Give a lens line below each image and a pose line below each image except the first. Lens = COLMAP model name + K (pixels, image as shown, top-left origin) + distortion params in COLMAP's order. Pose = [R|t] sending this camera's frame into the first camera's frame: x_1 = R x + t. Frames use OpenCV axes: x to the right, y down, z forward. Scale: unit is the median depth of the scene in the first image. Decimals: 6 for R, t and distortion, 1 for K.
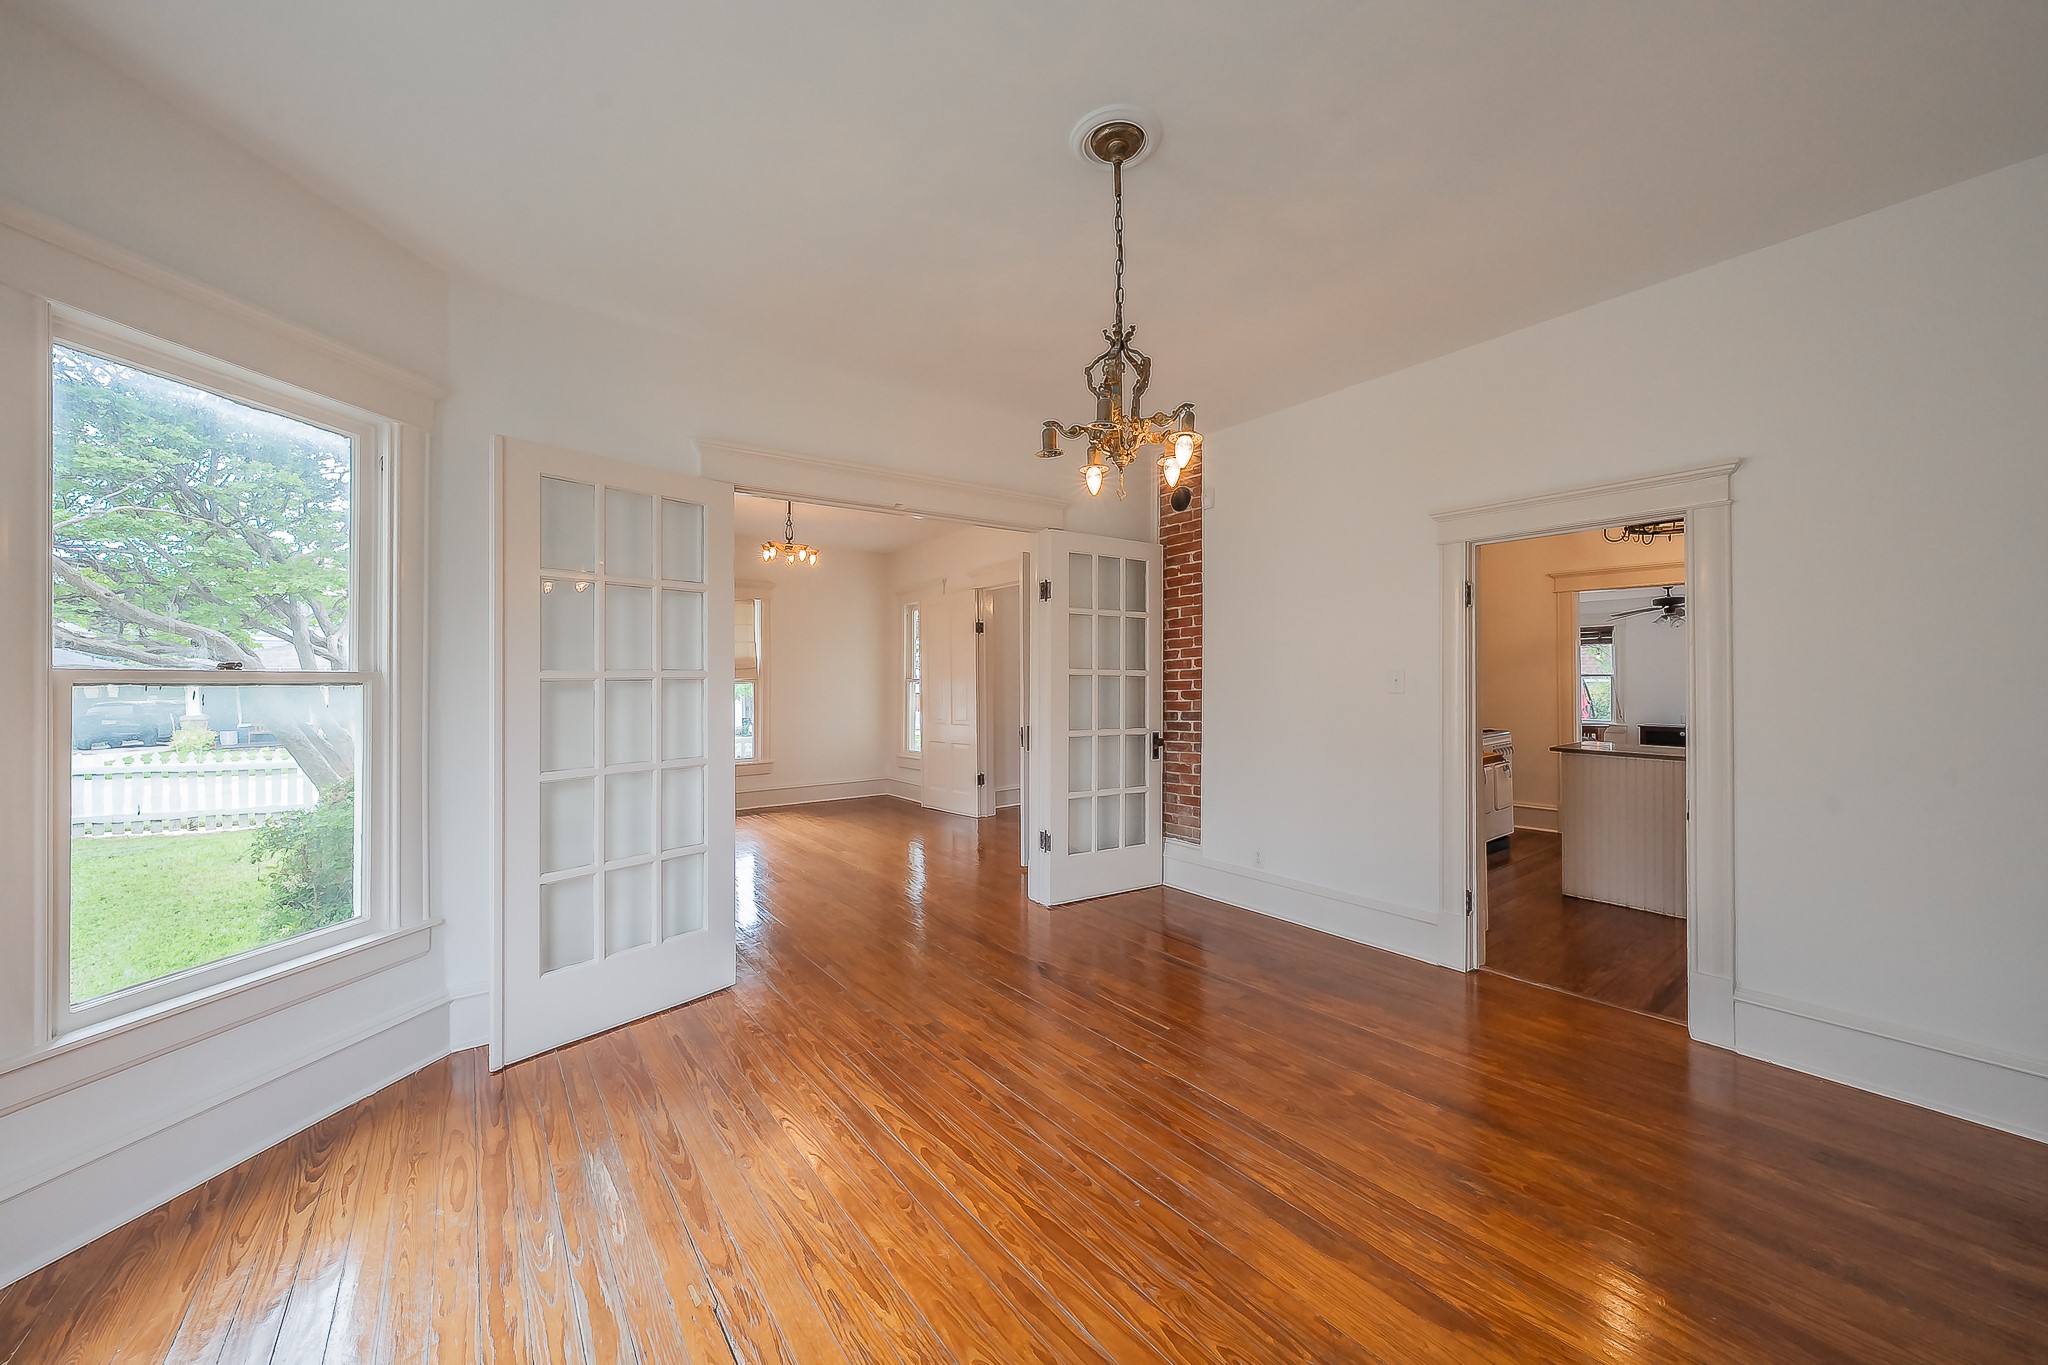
lens RADIAL K [[759.1, 0, 991.5], [0, 759.1, 667.5], [0, 0, 1]] dist [0.000154, 0.000016]
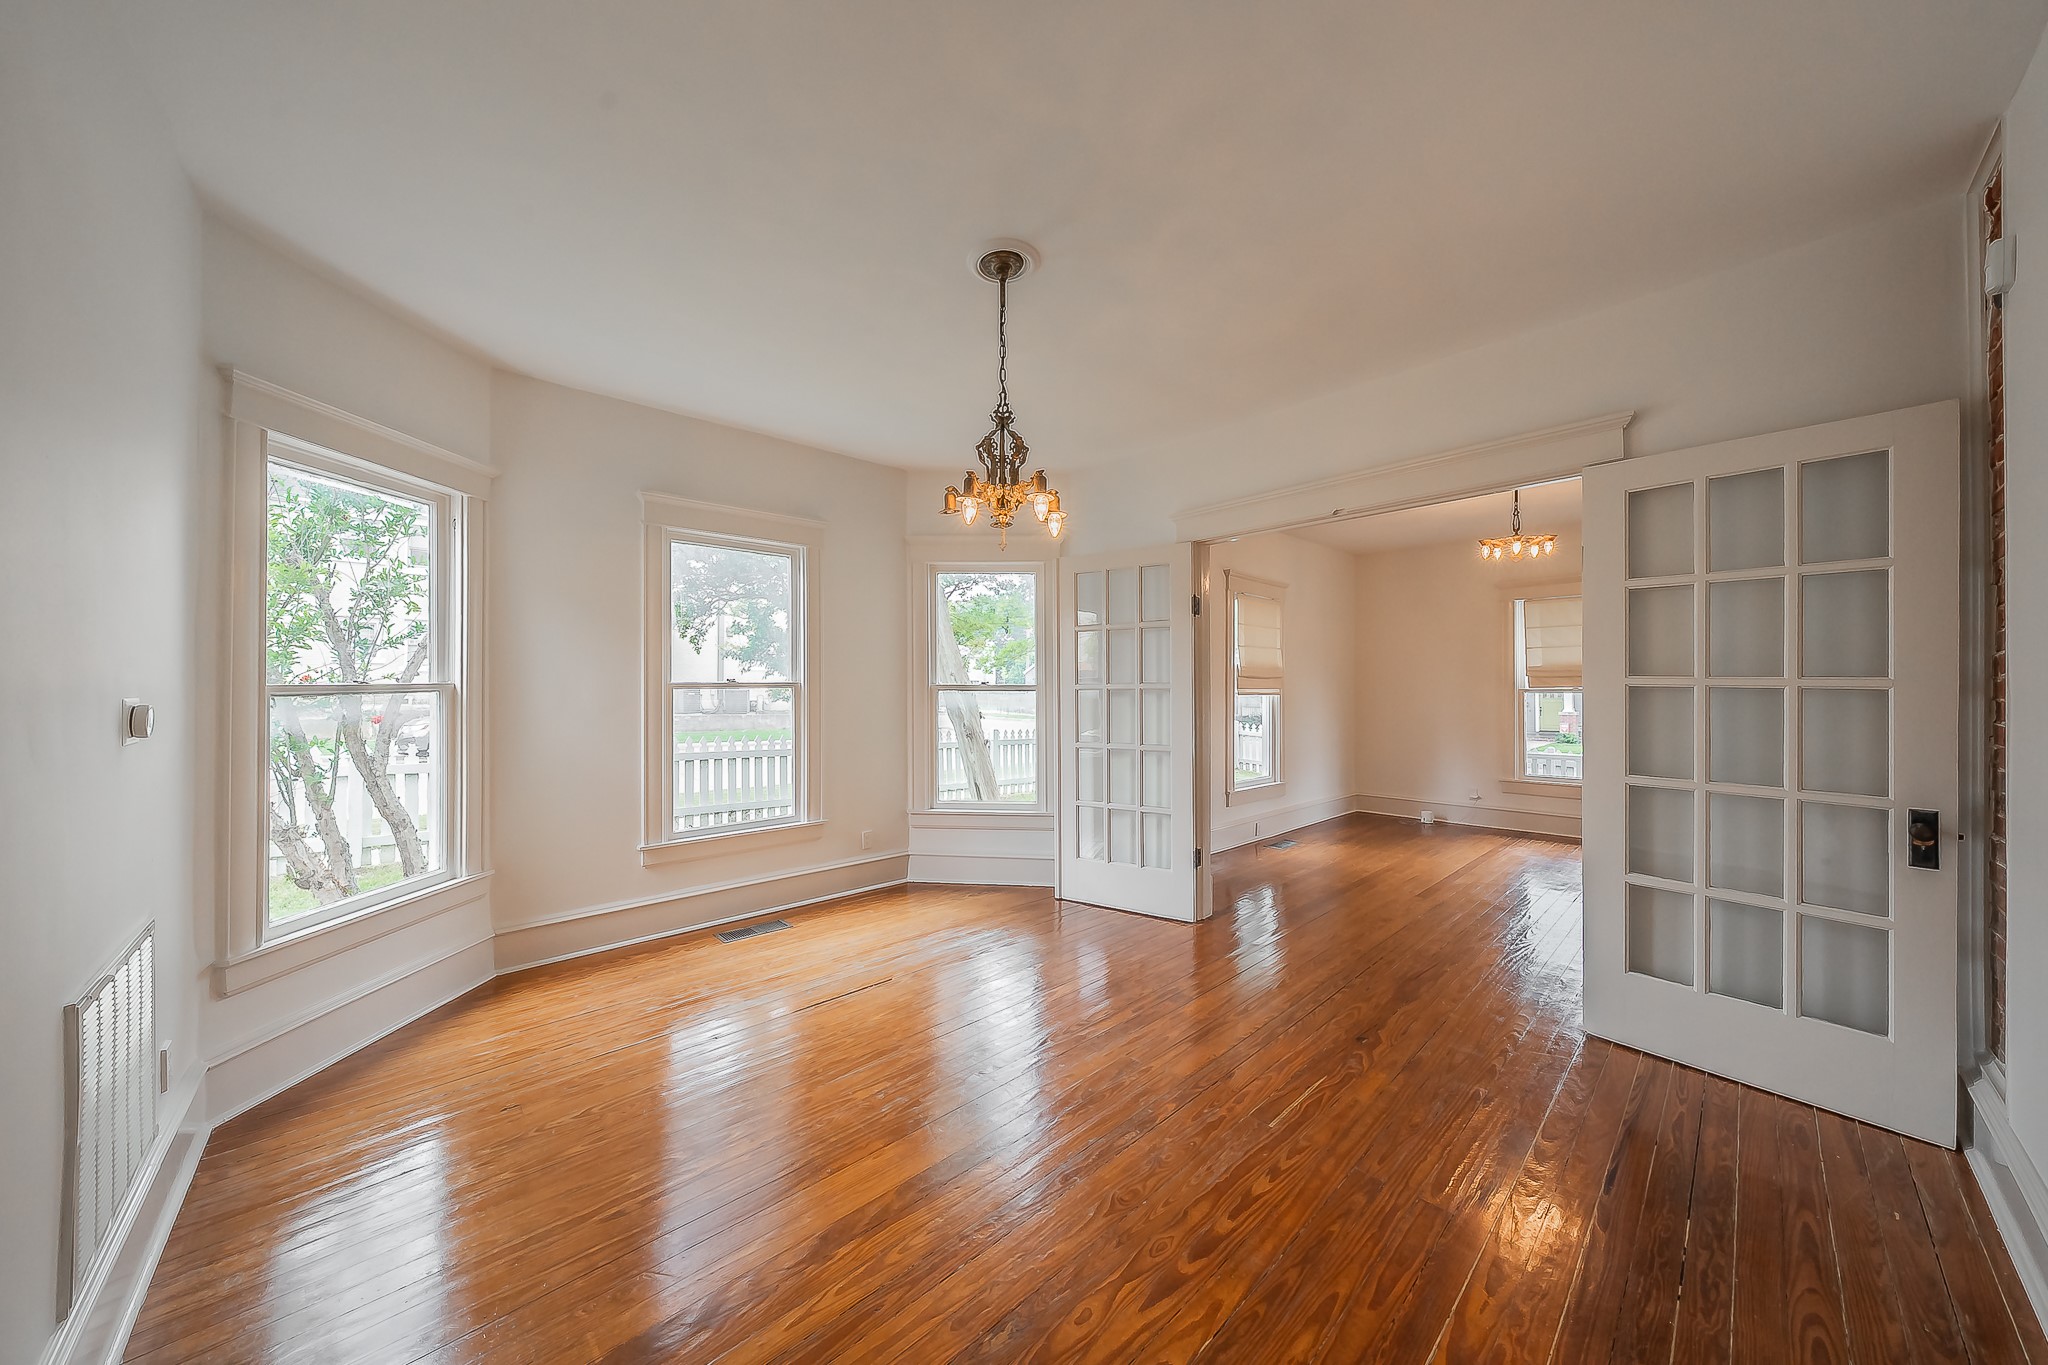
lens RADIAL K [[712.8, 0, 1024.0], [0, 712.8, 682.5], [0, 0, 1]] dist [-0.000433, -0.000037]
pose [[0.109084, 0.000221, -0.994032, 1.076050], [0.008171, 0.999966, 0.001119, 0.003190], [0.993999, -0.008244, 0.109079, 0.743415]]
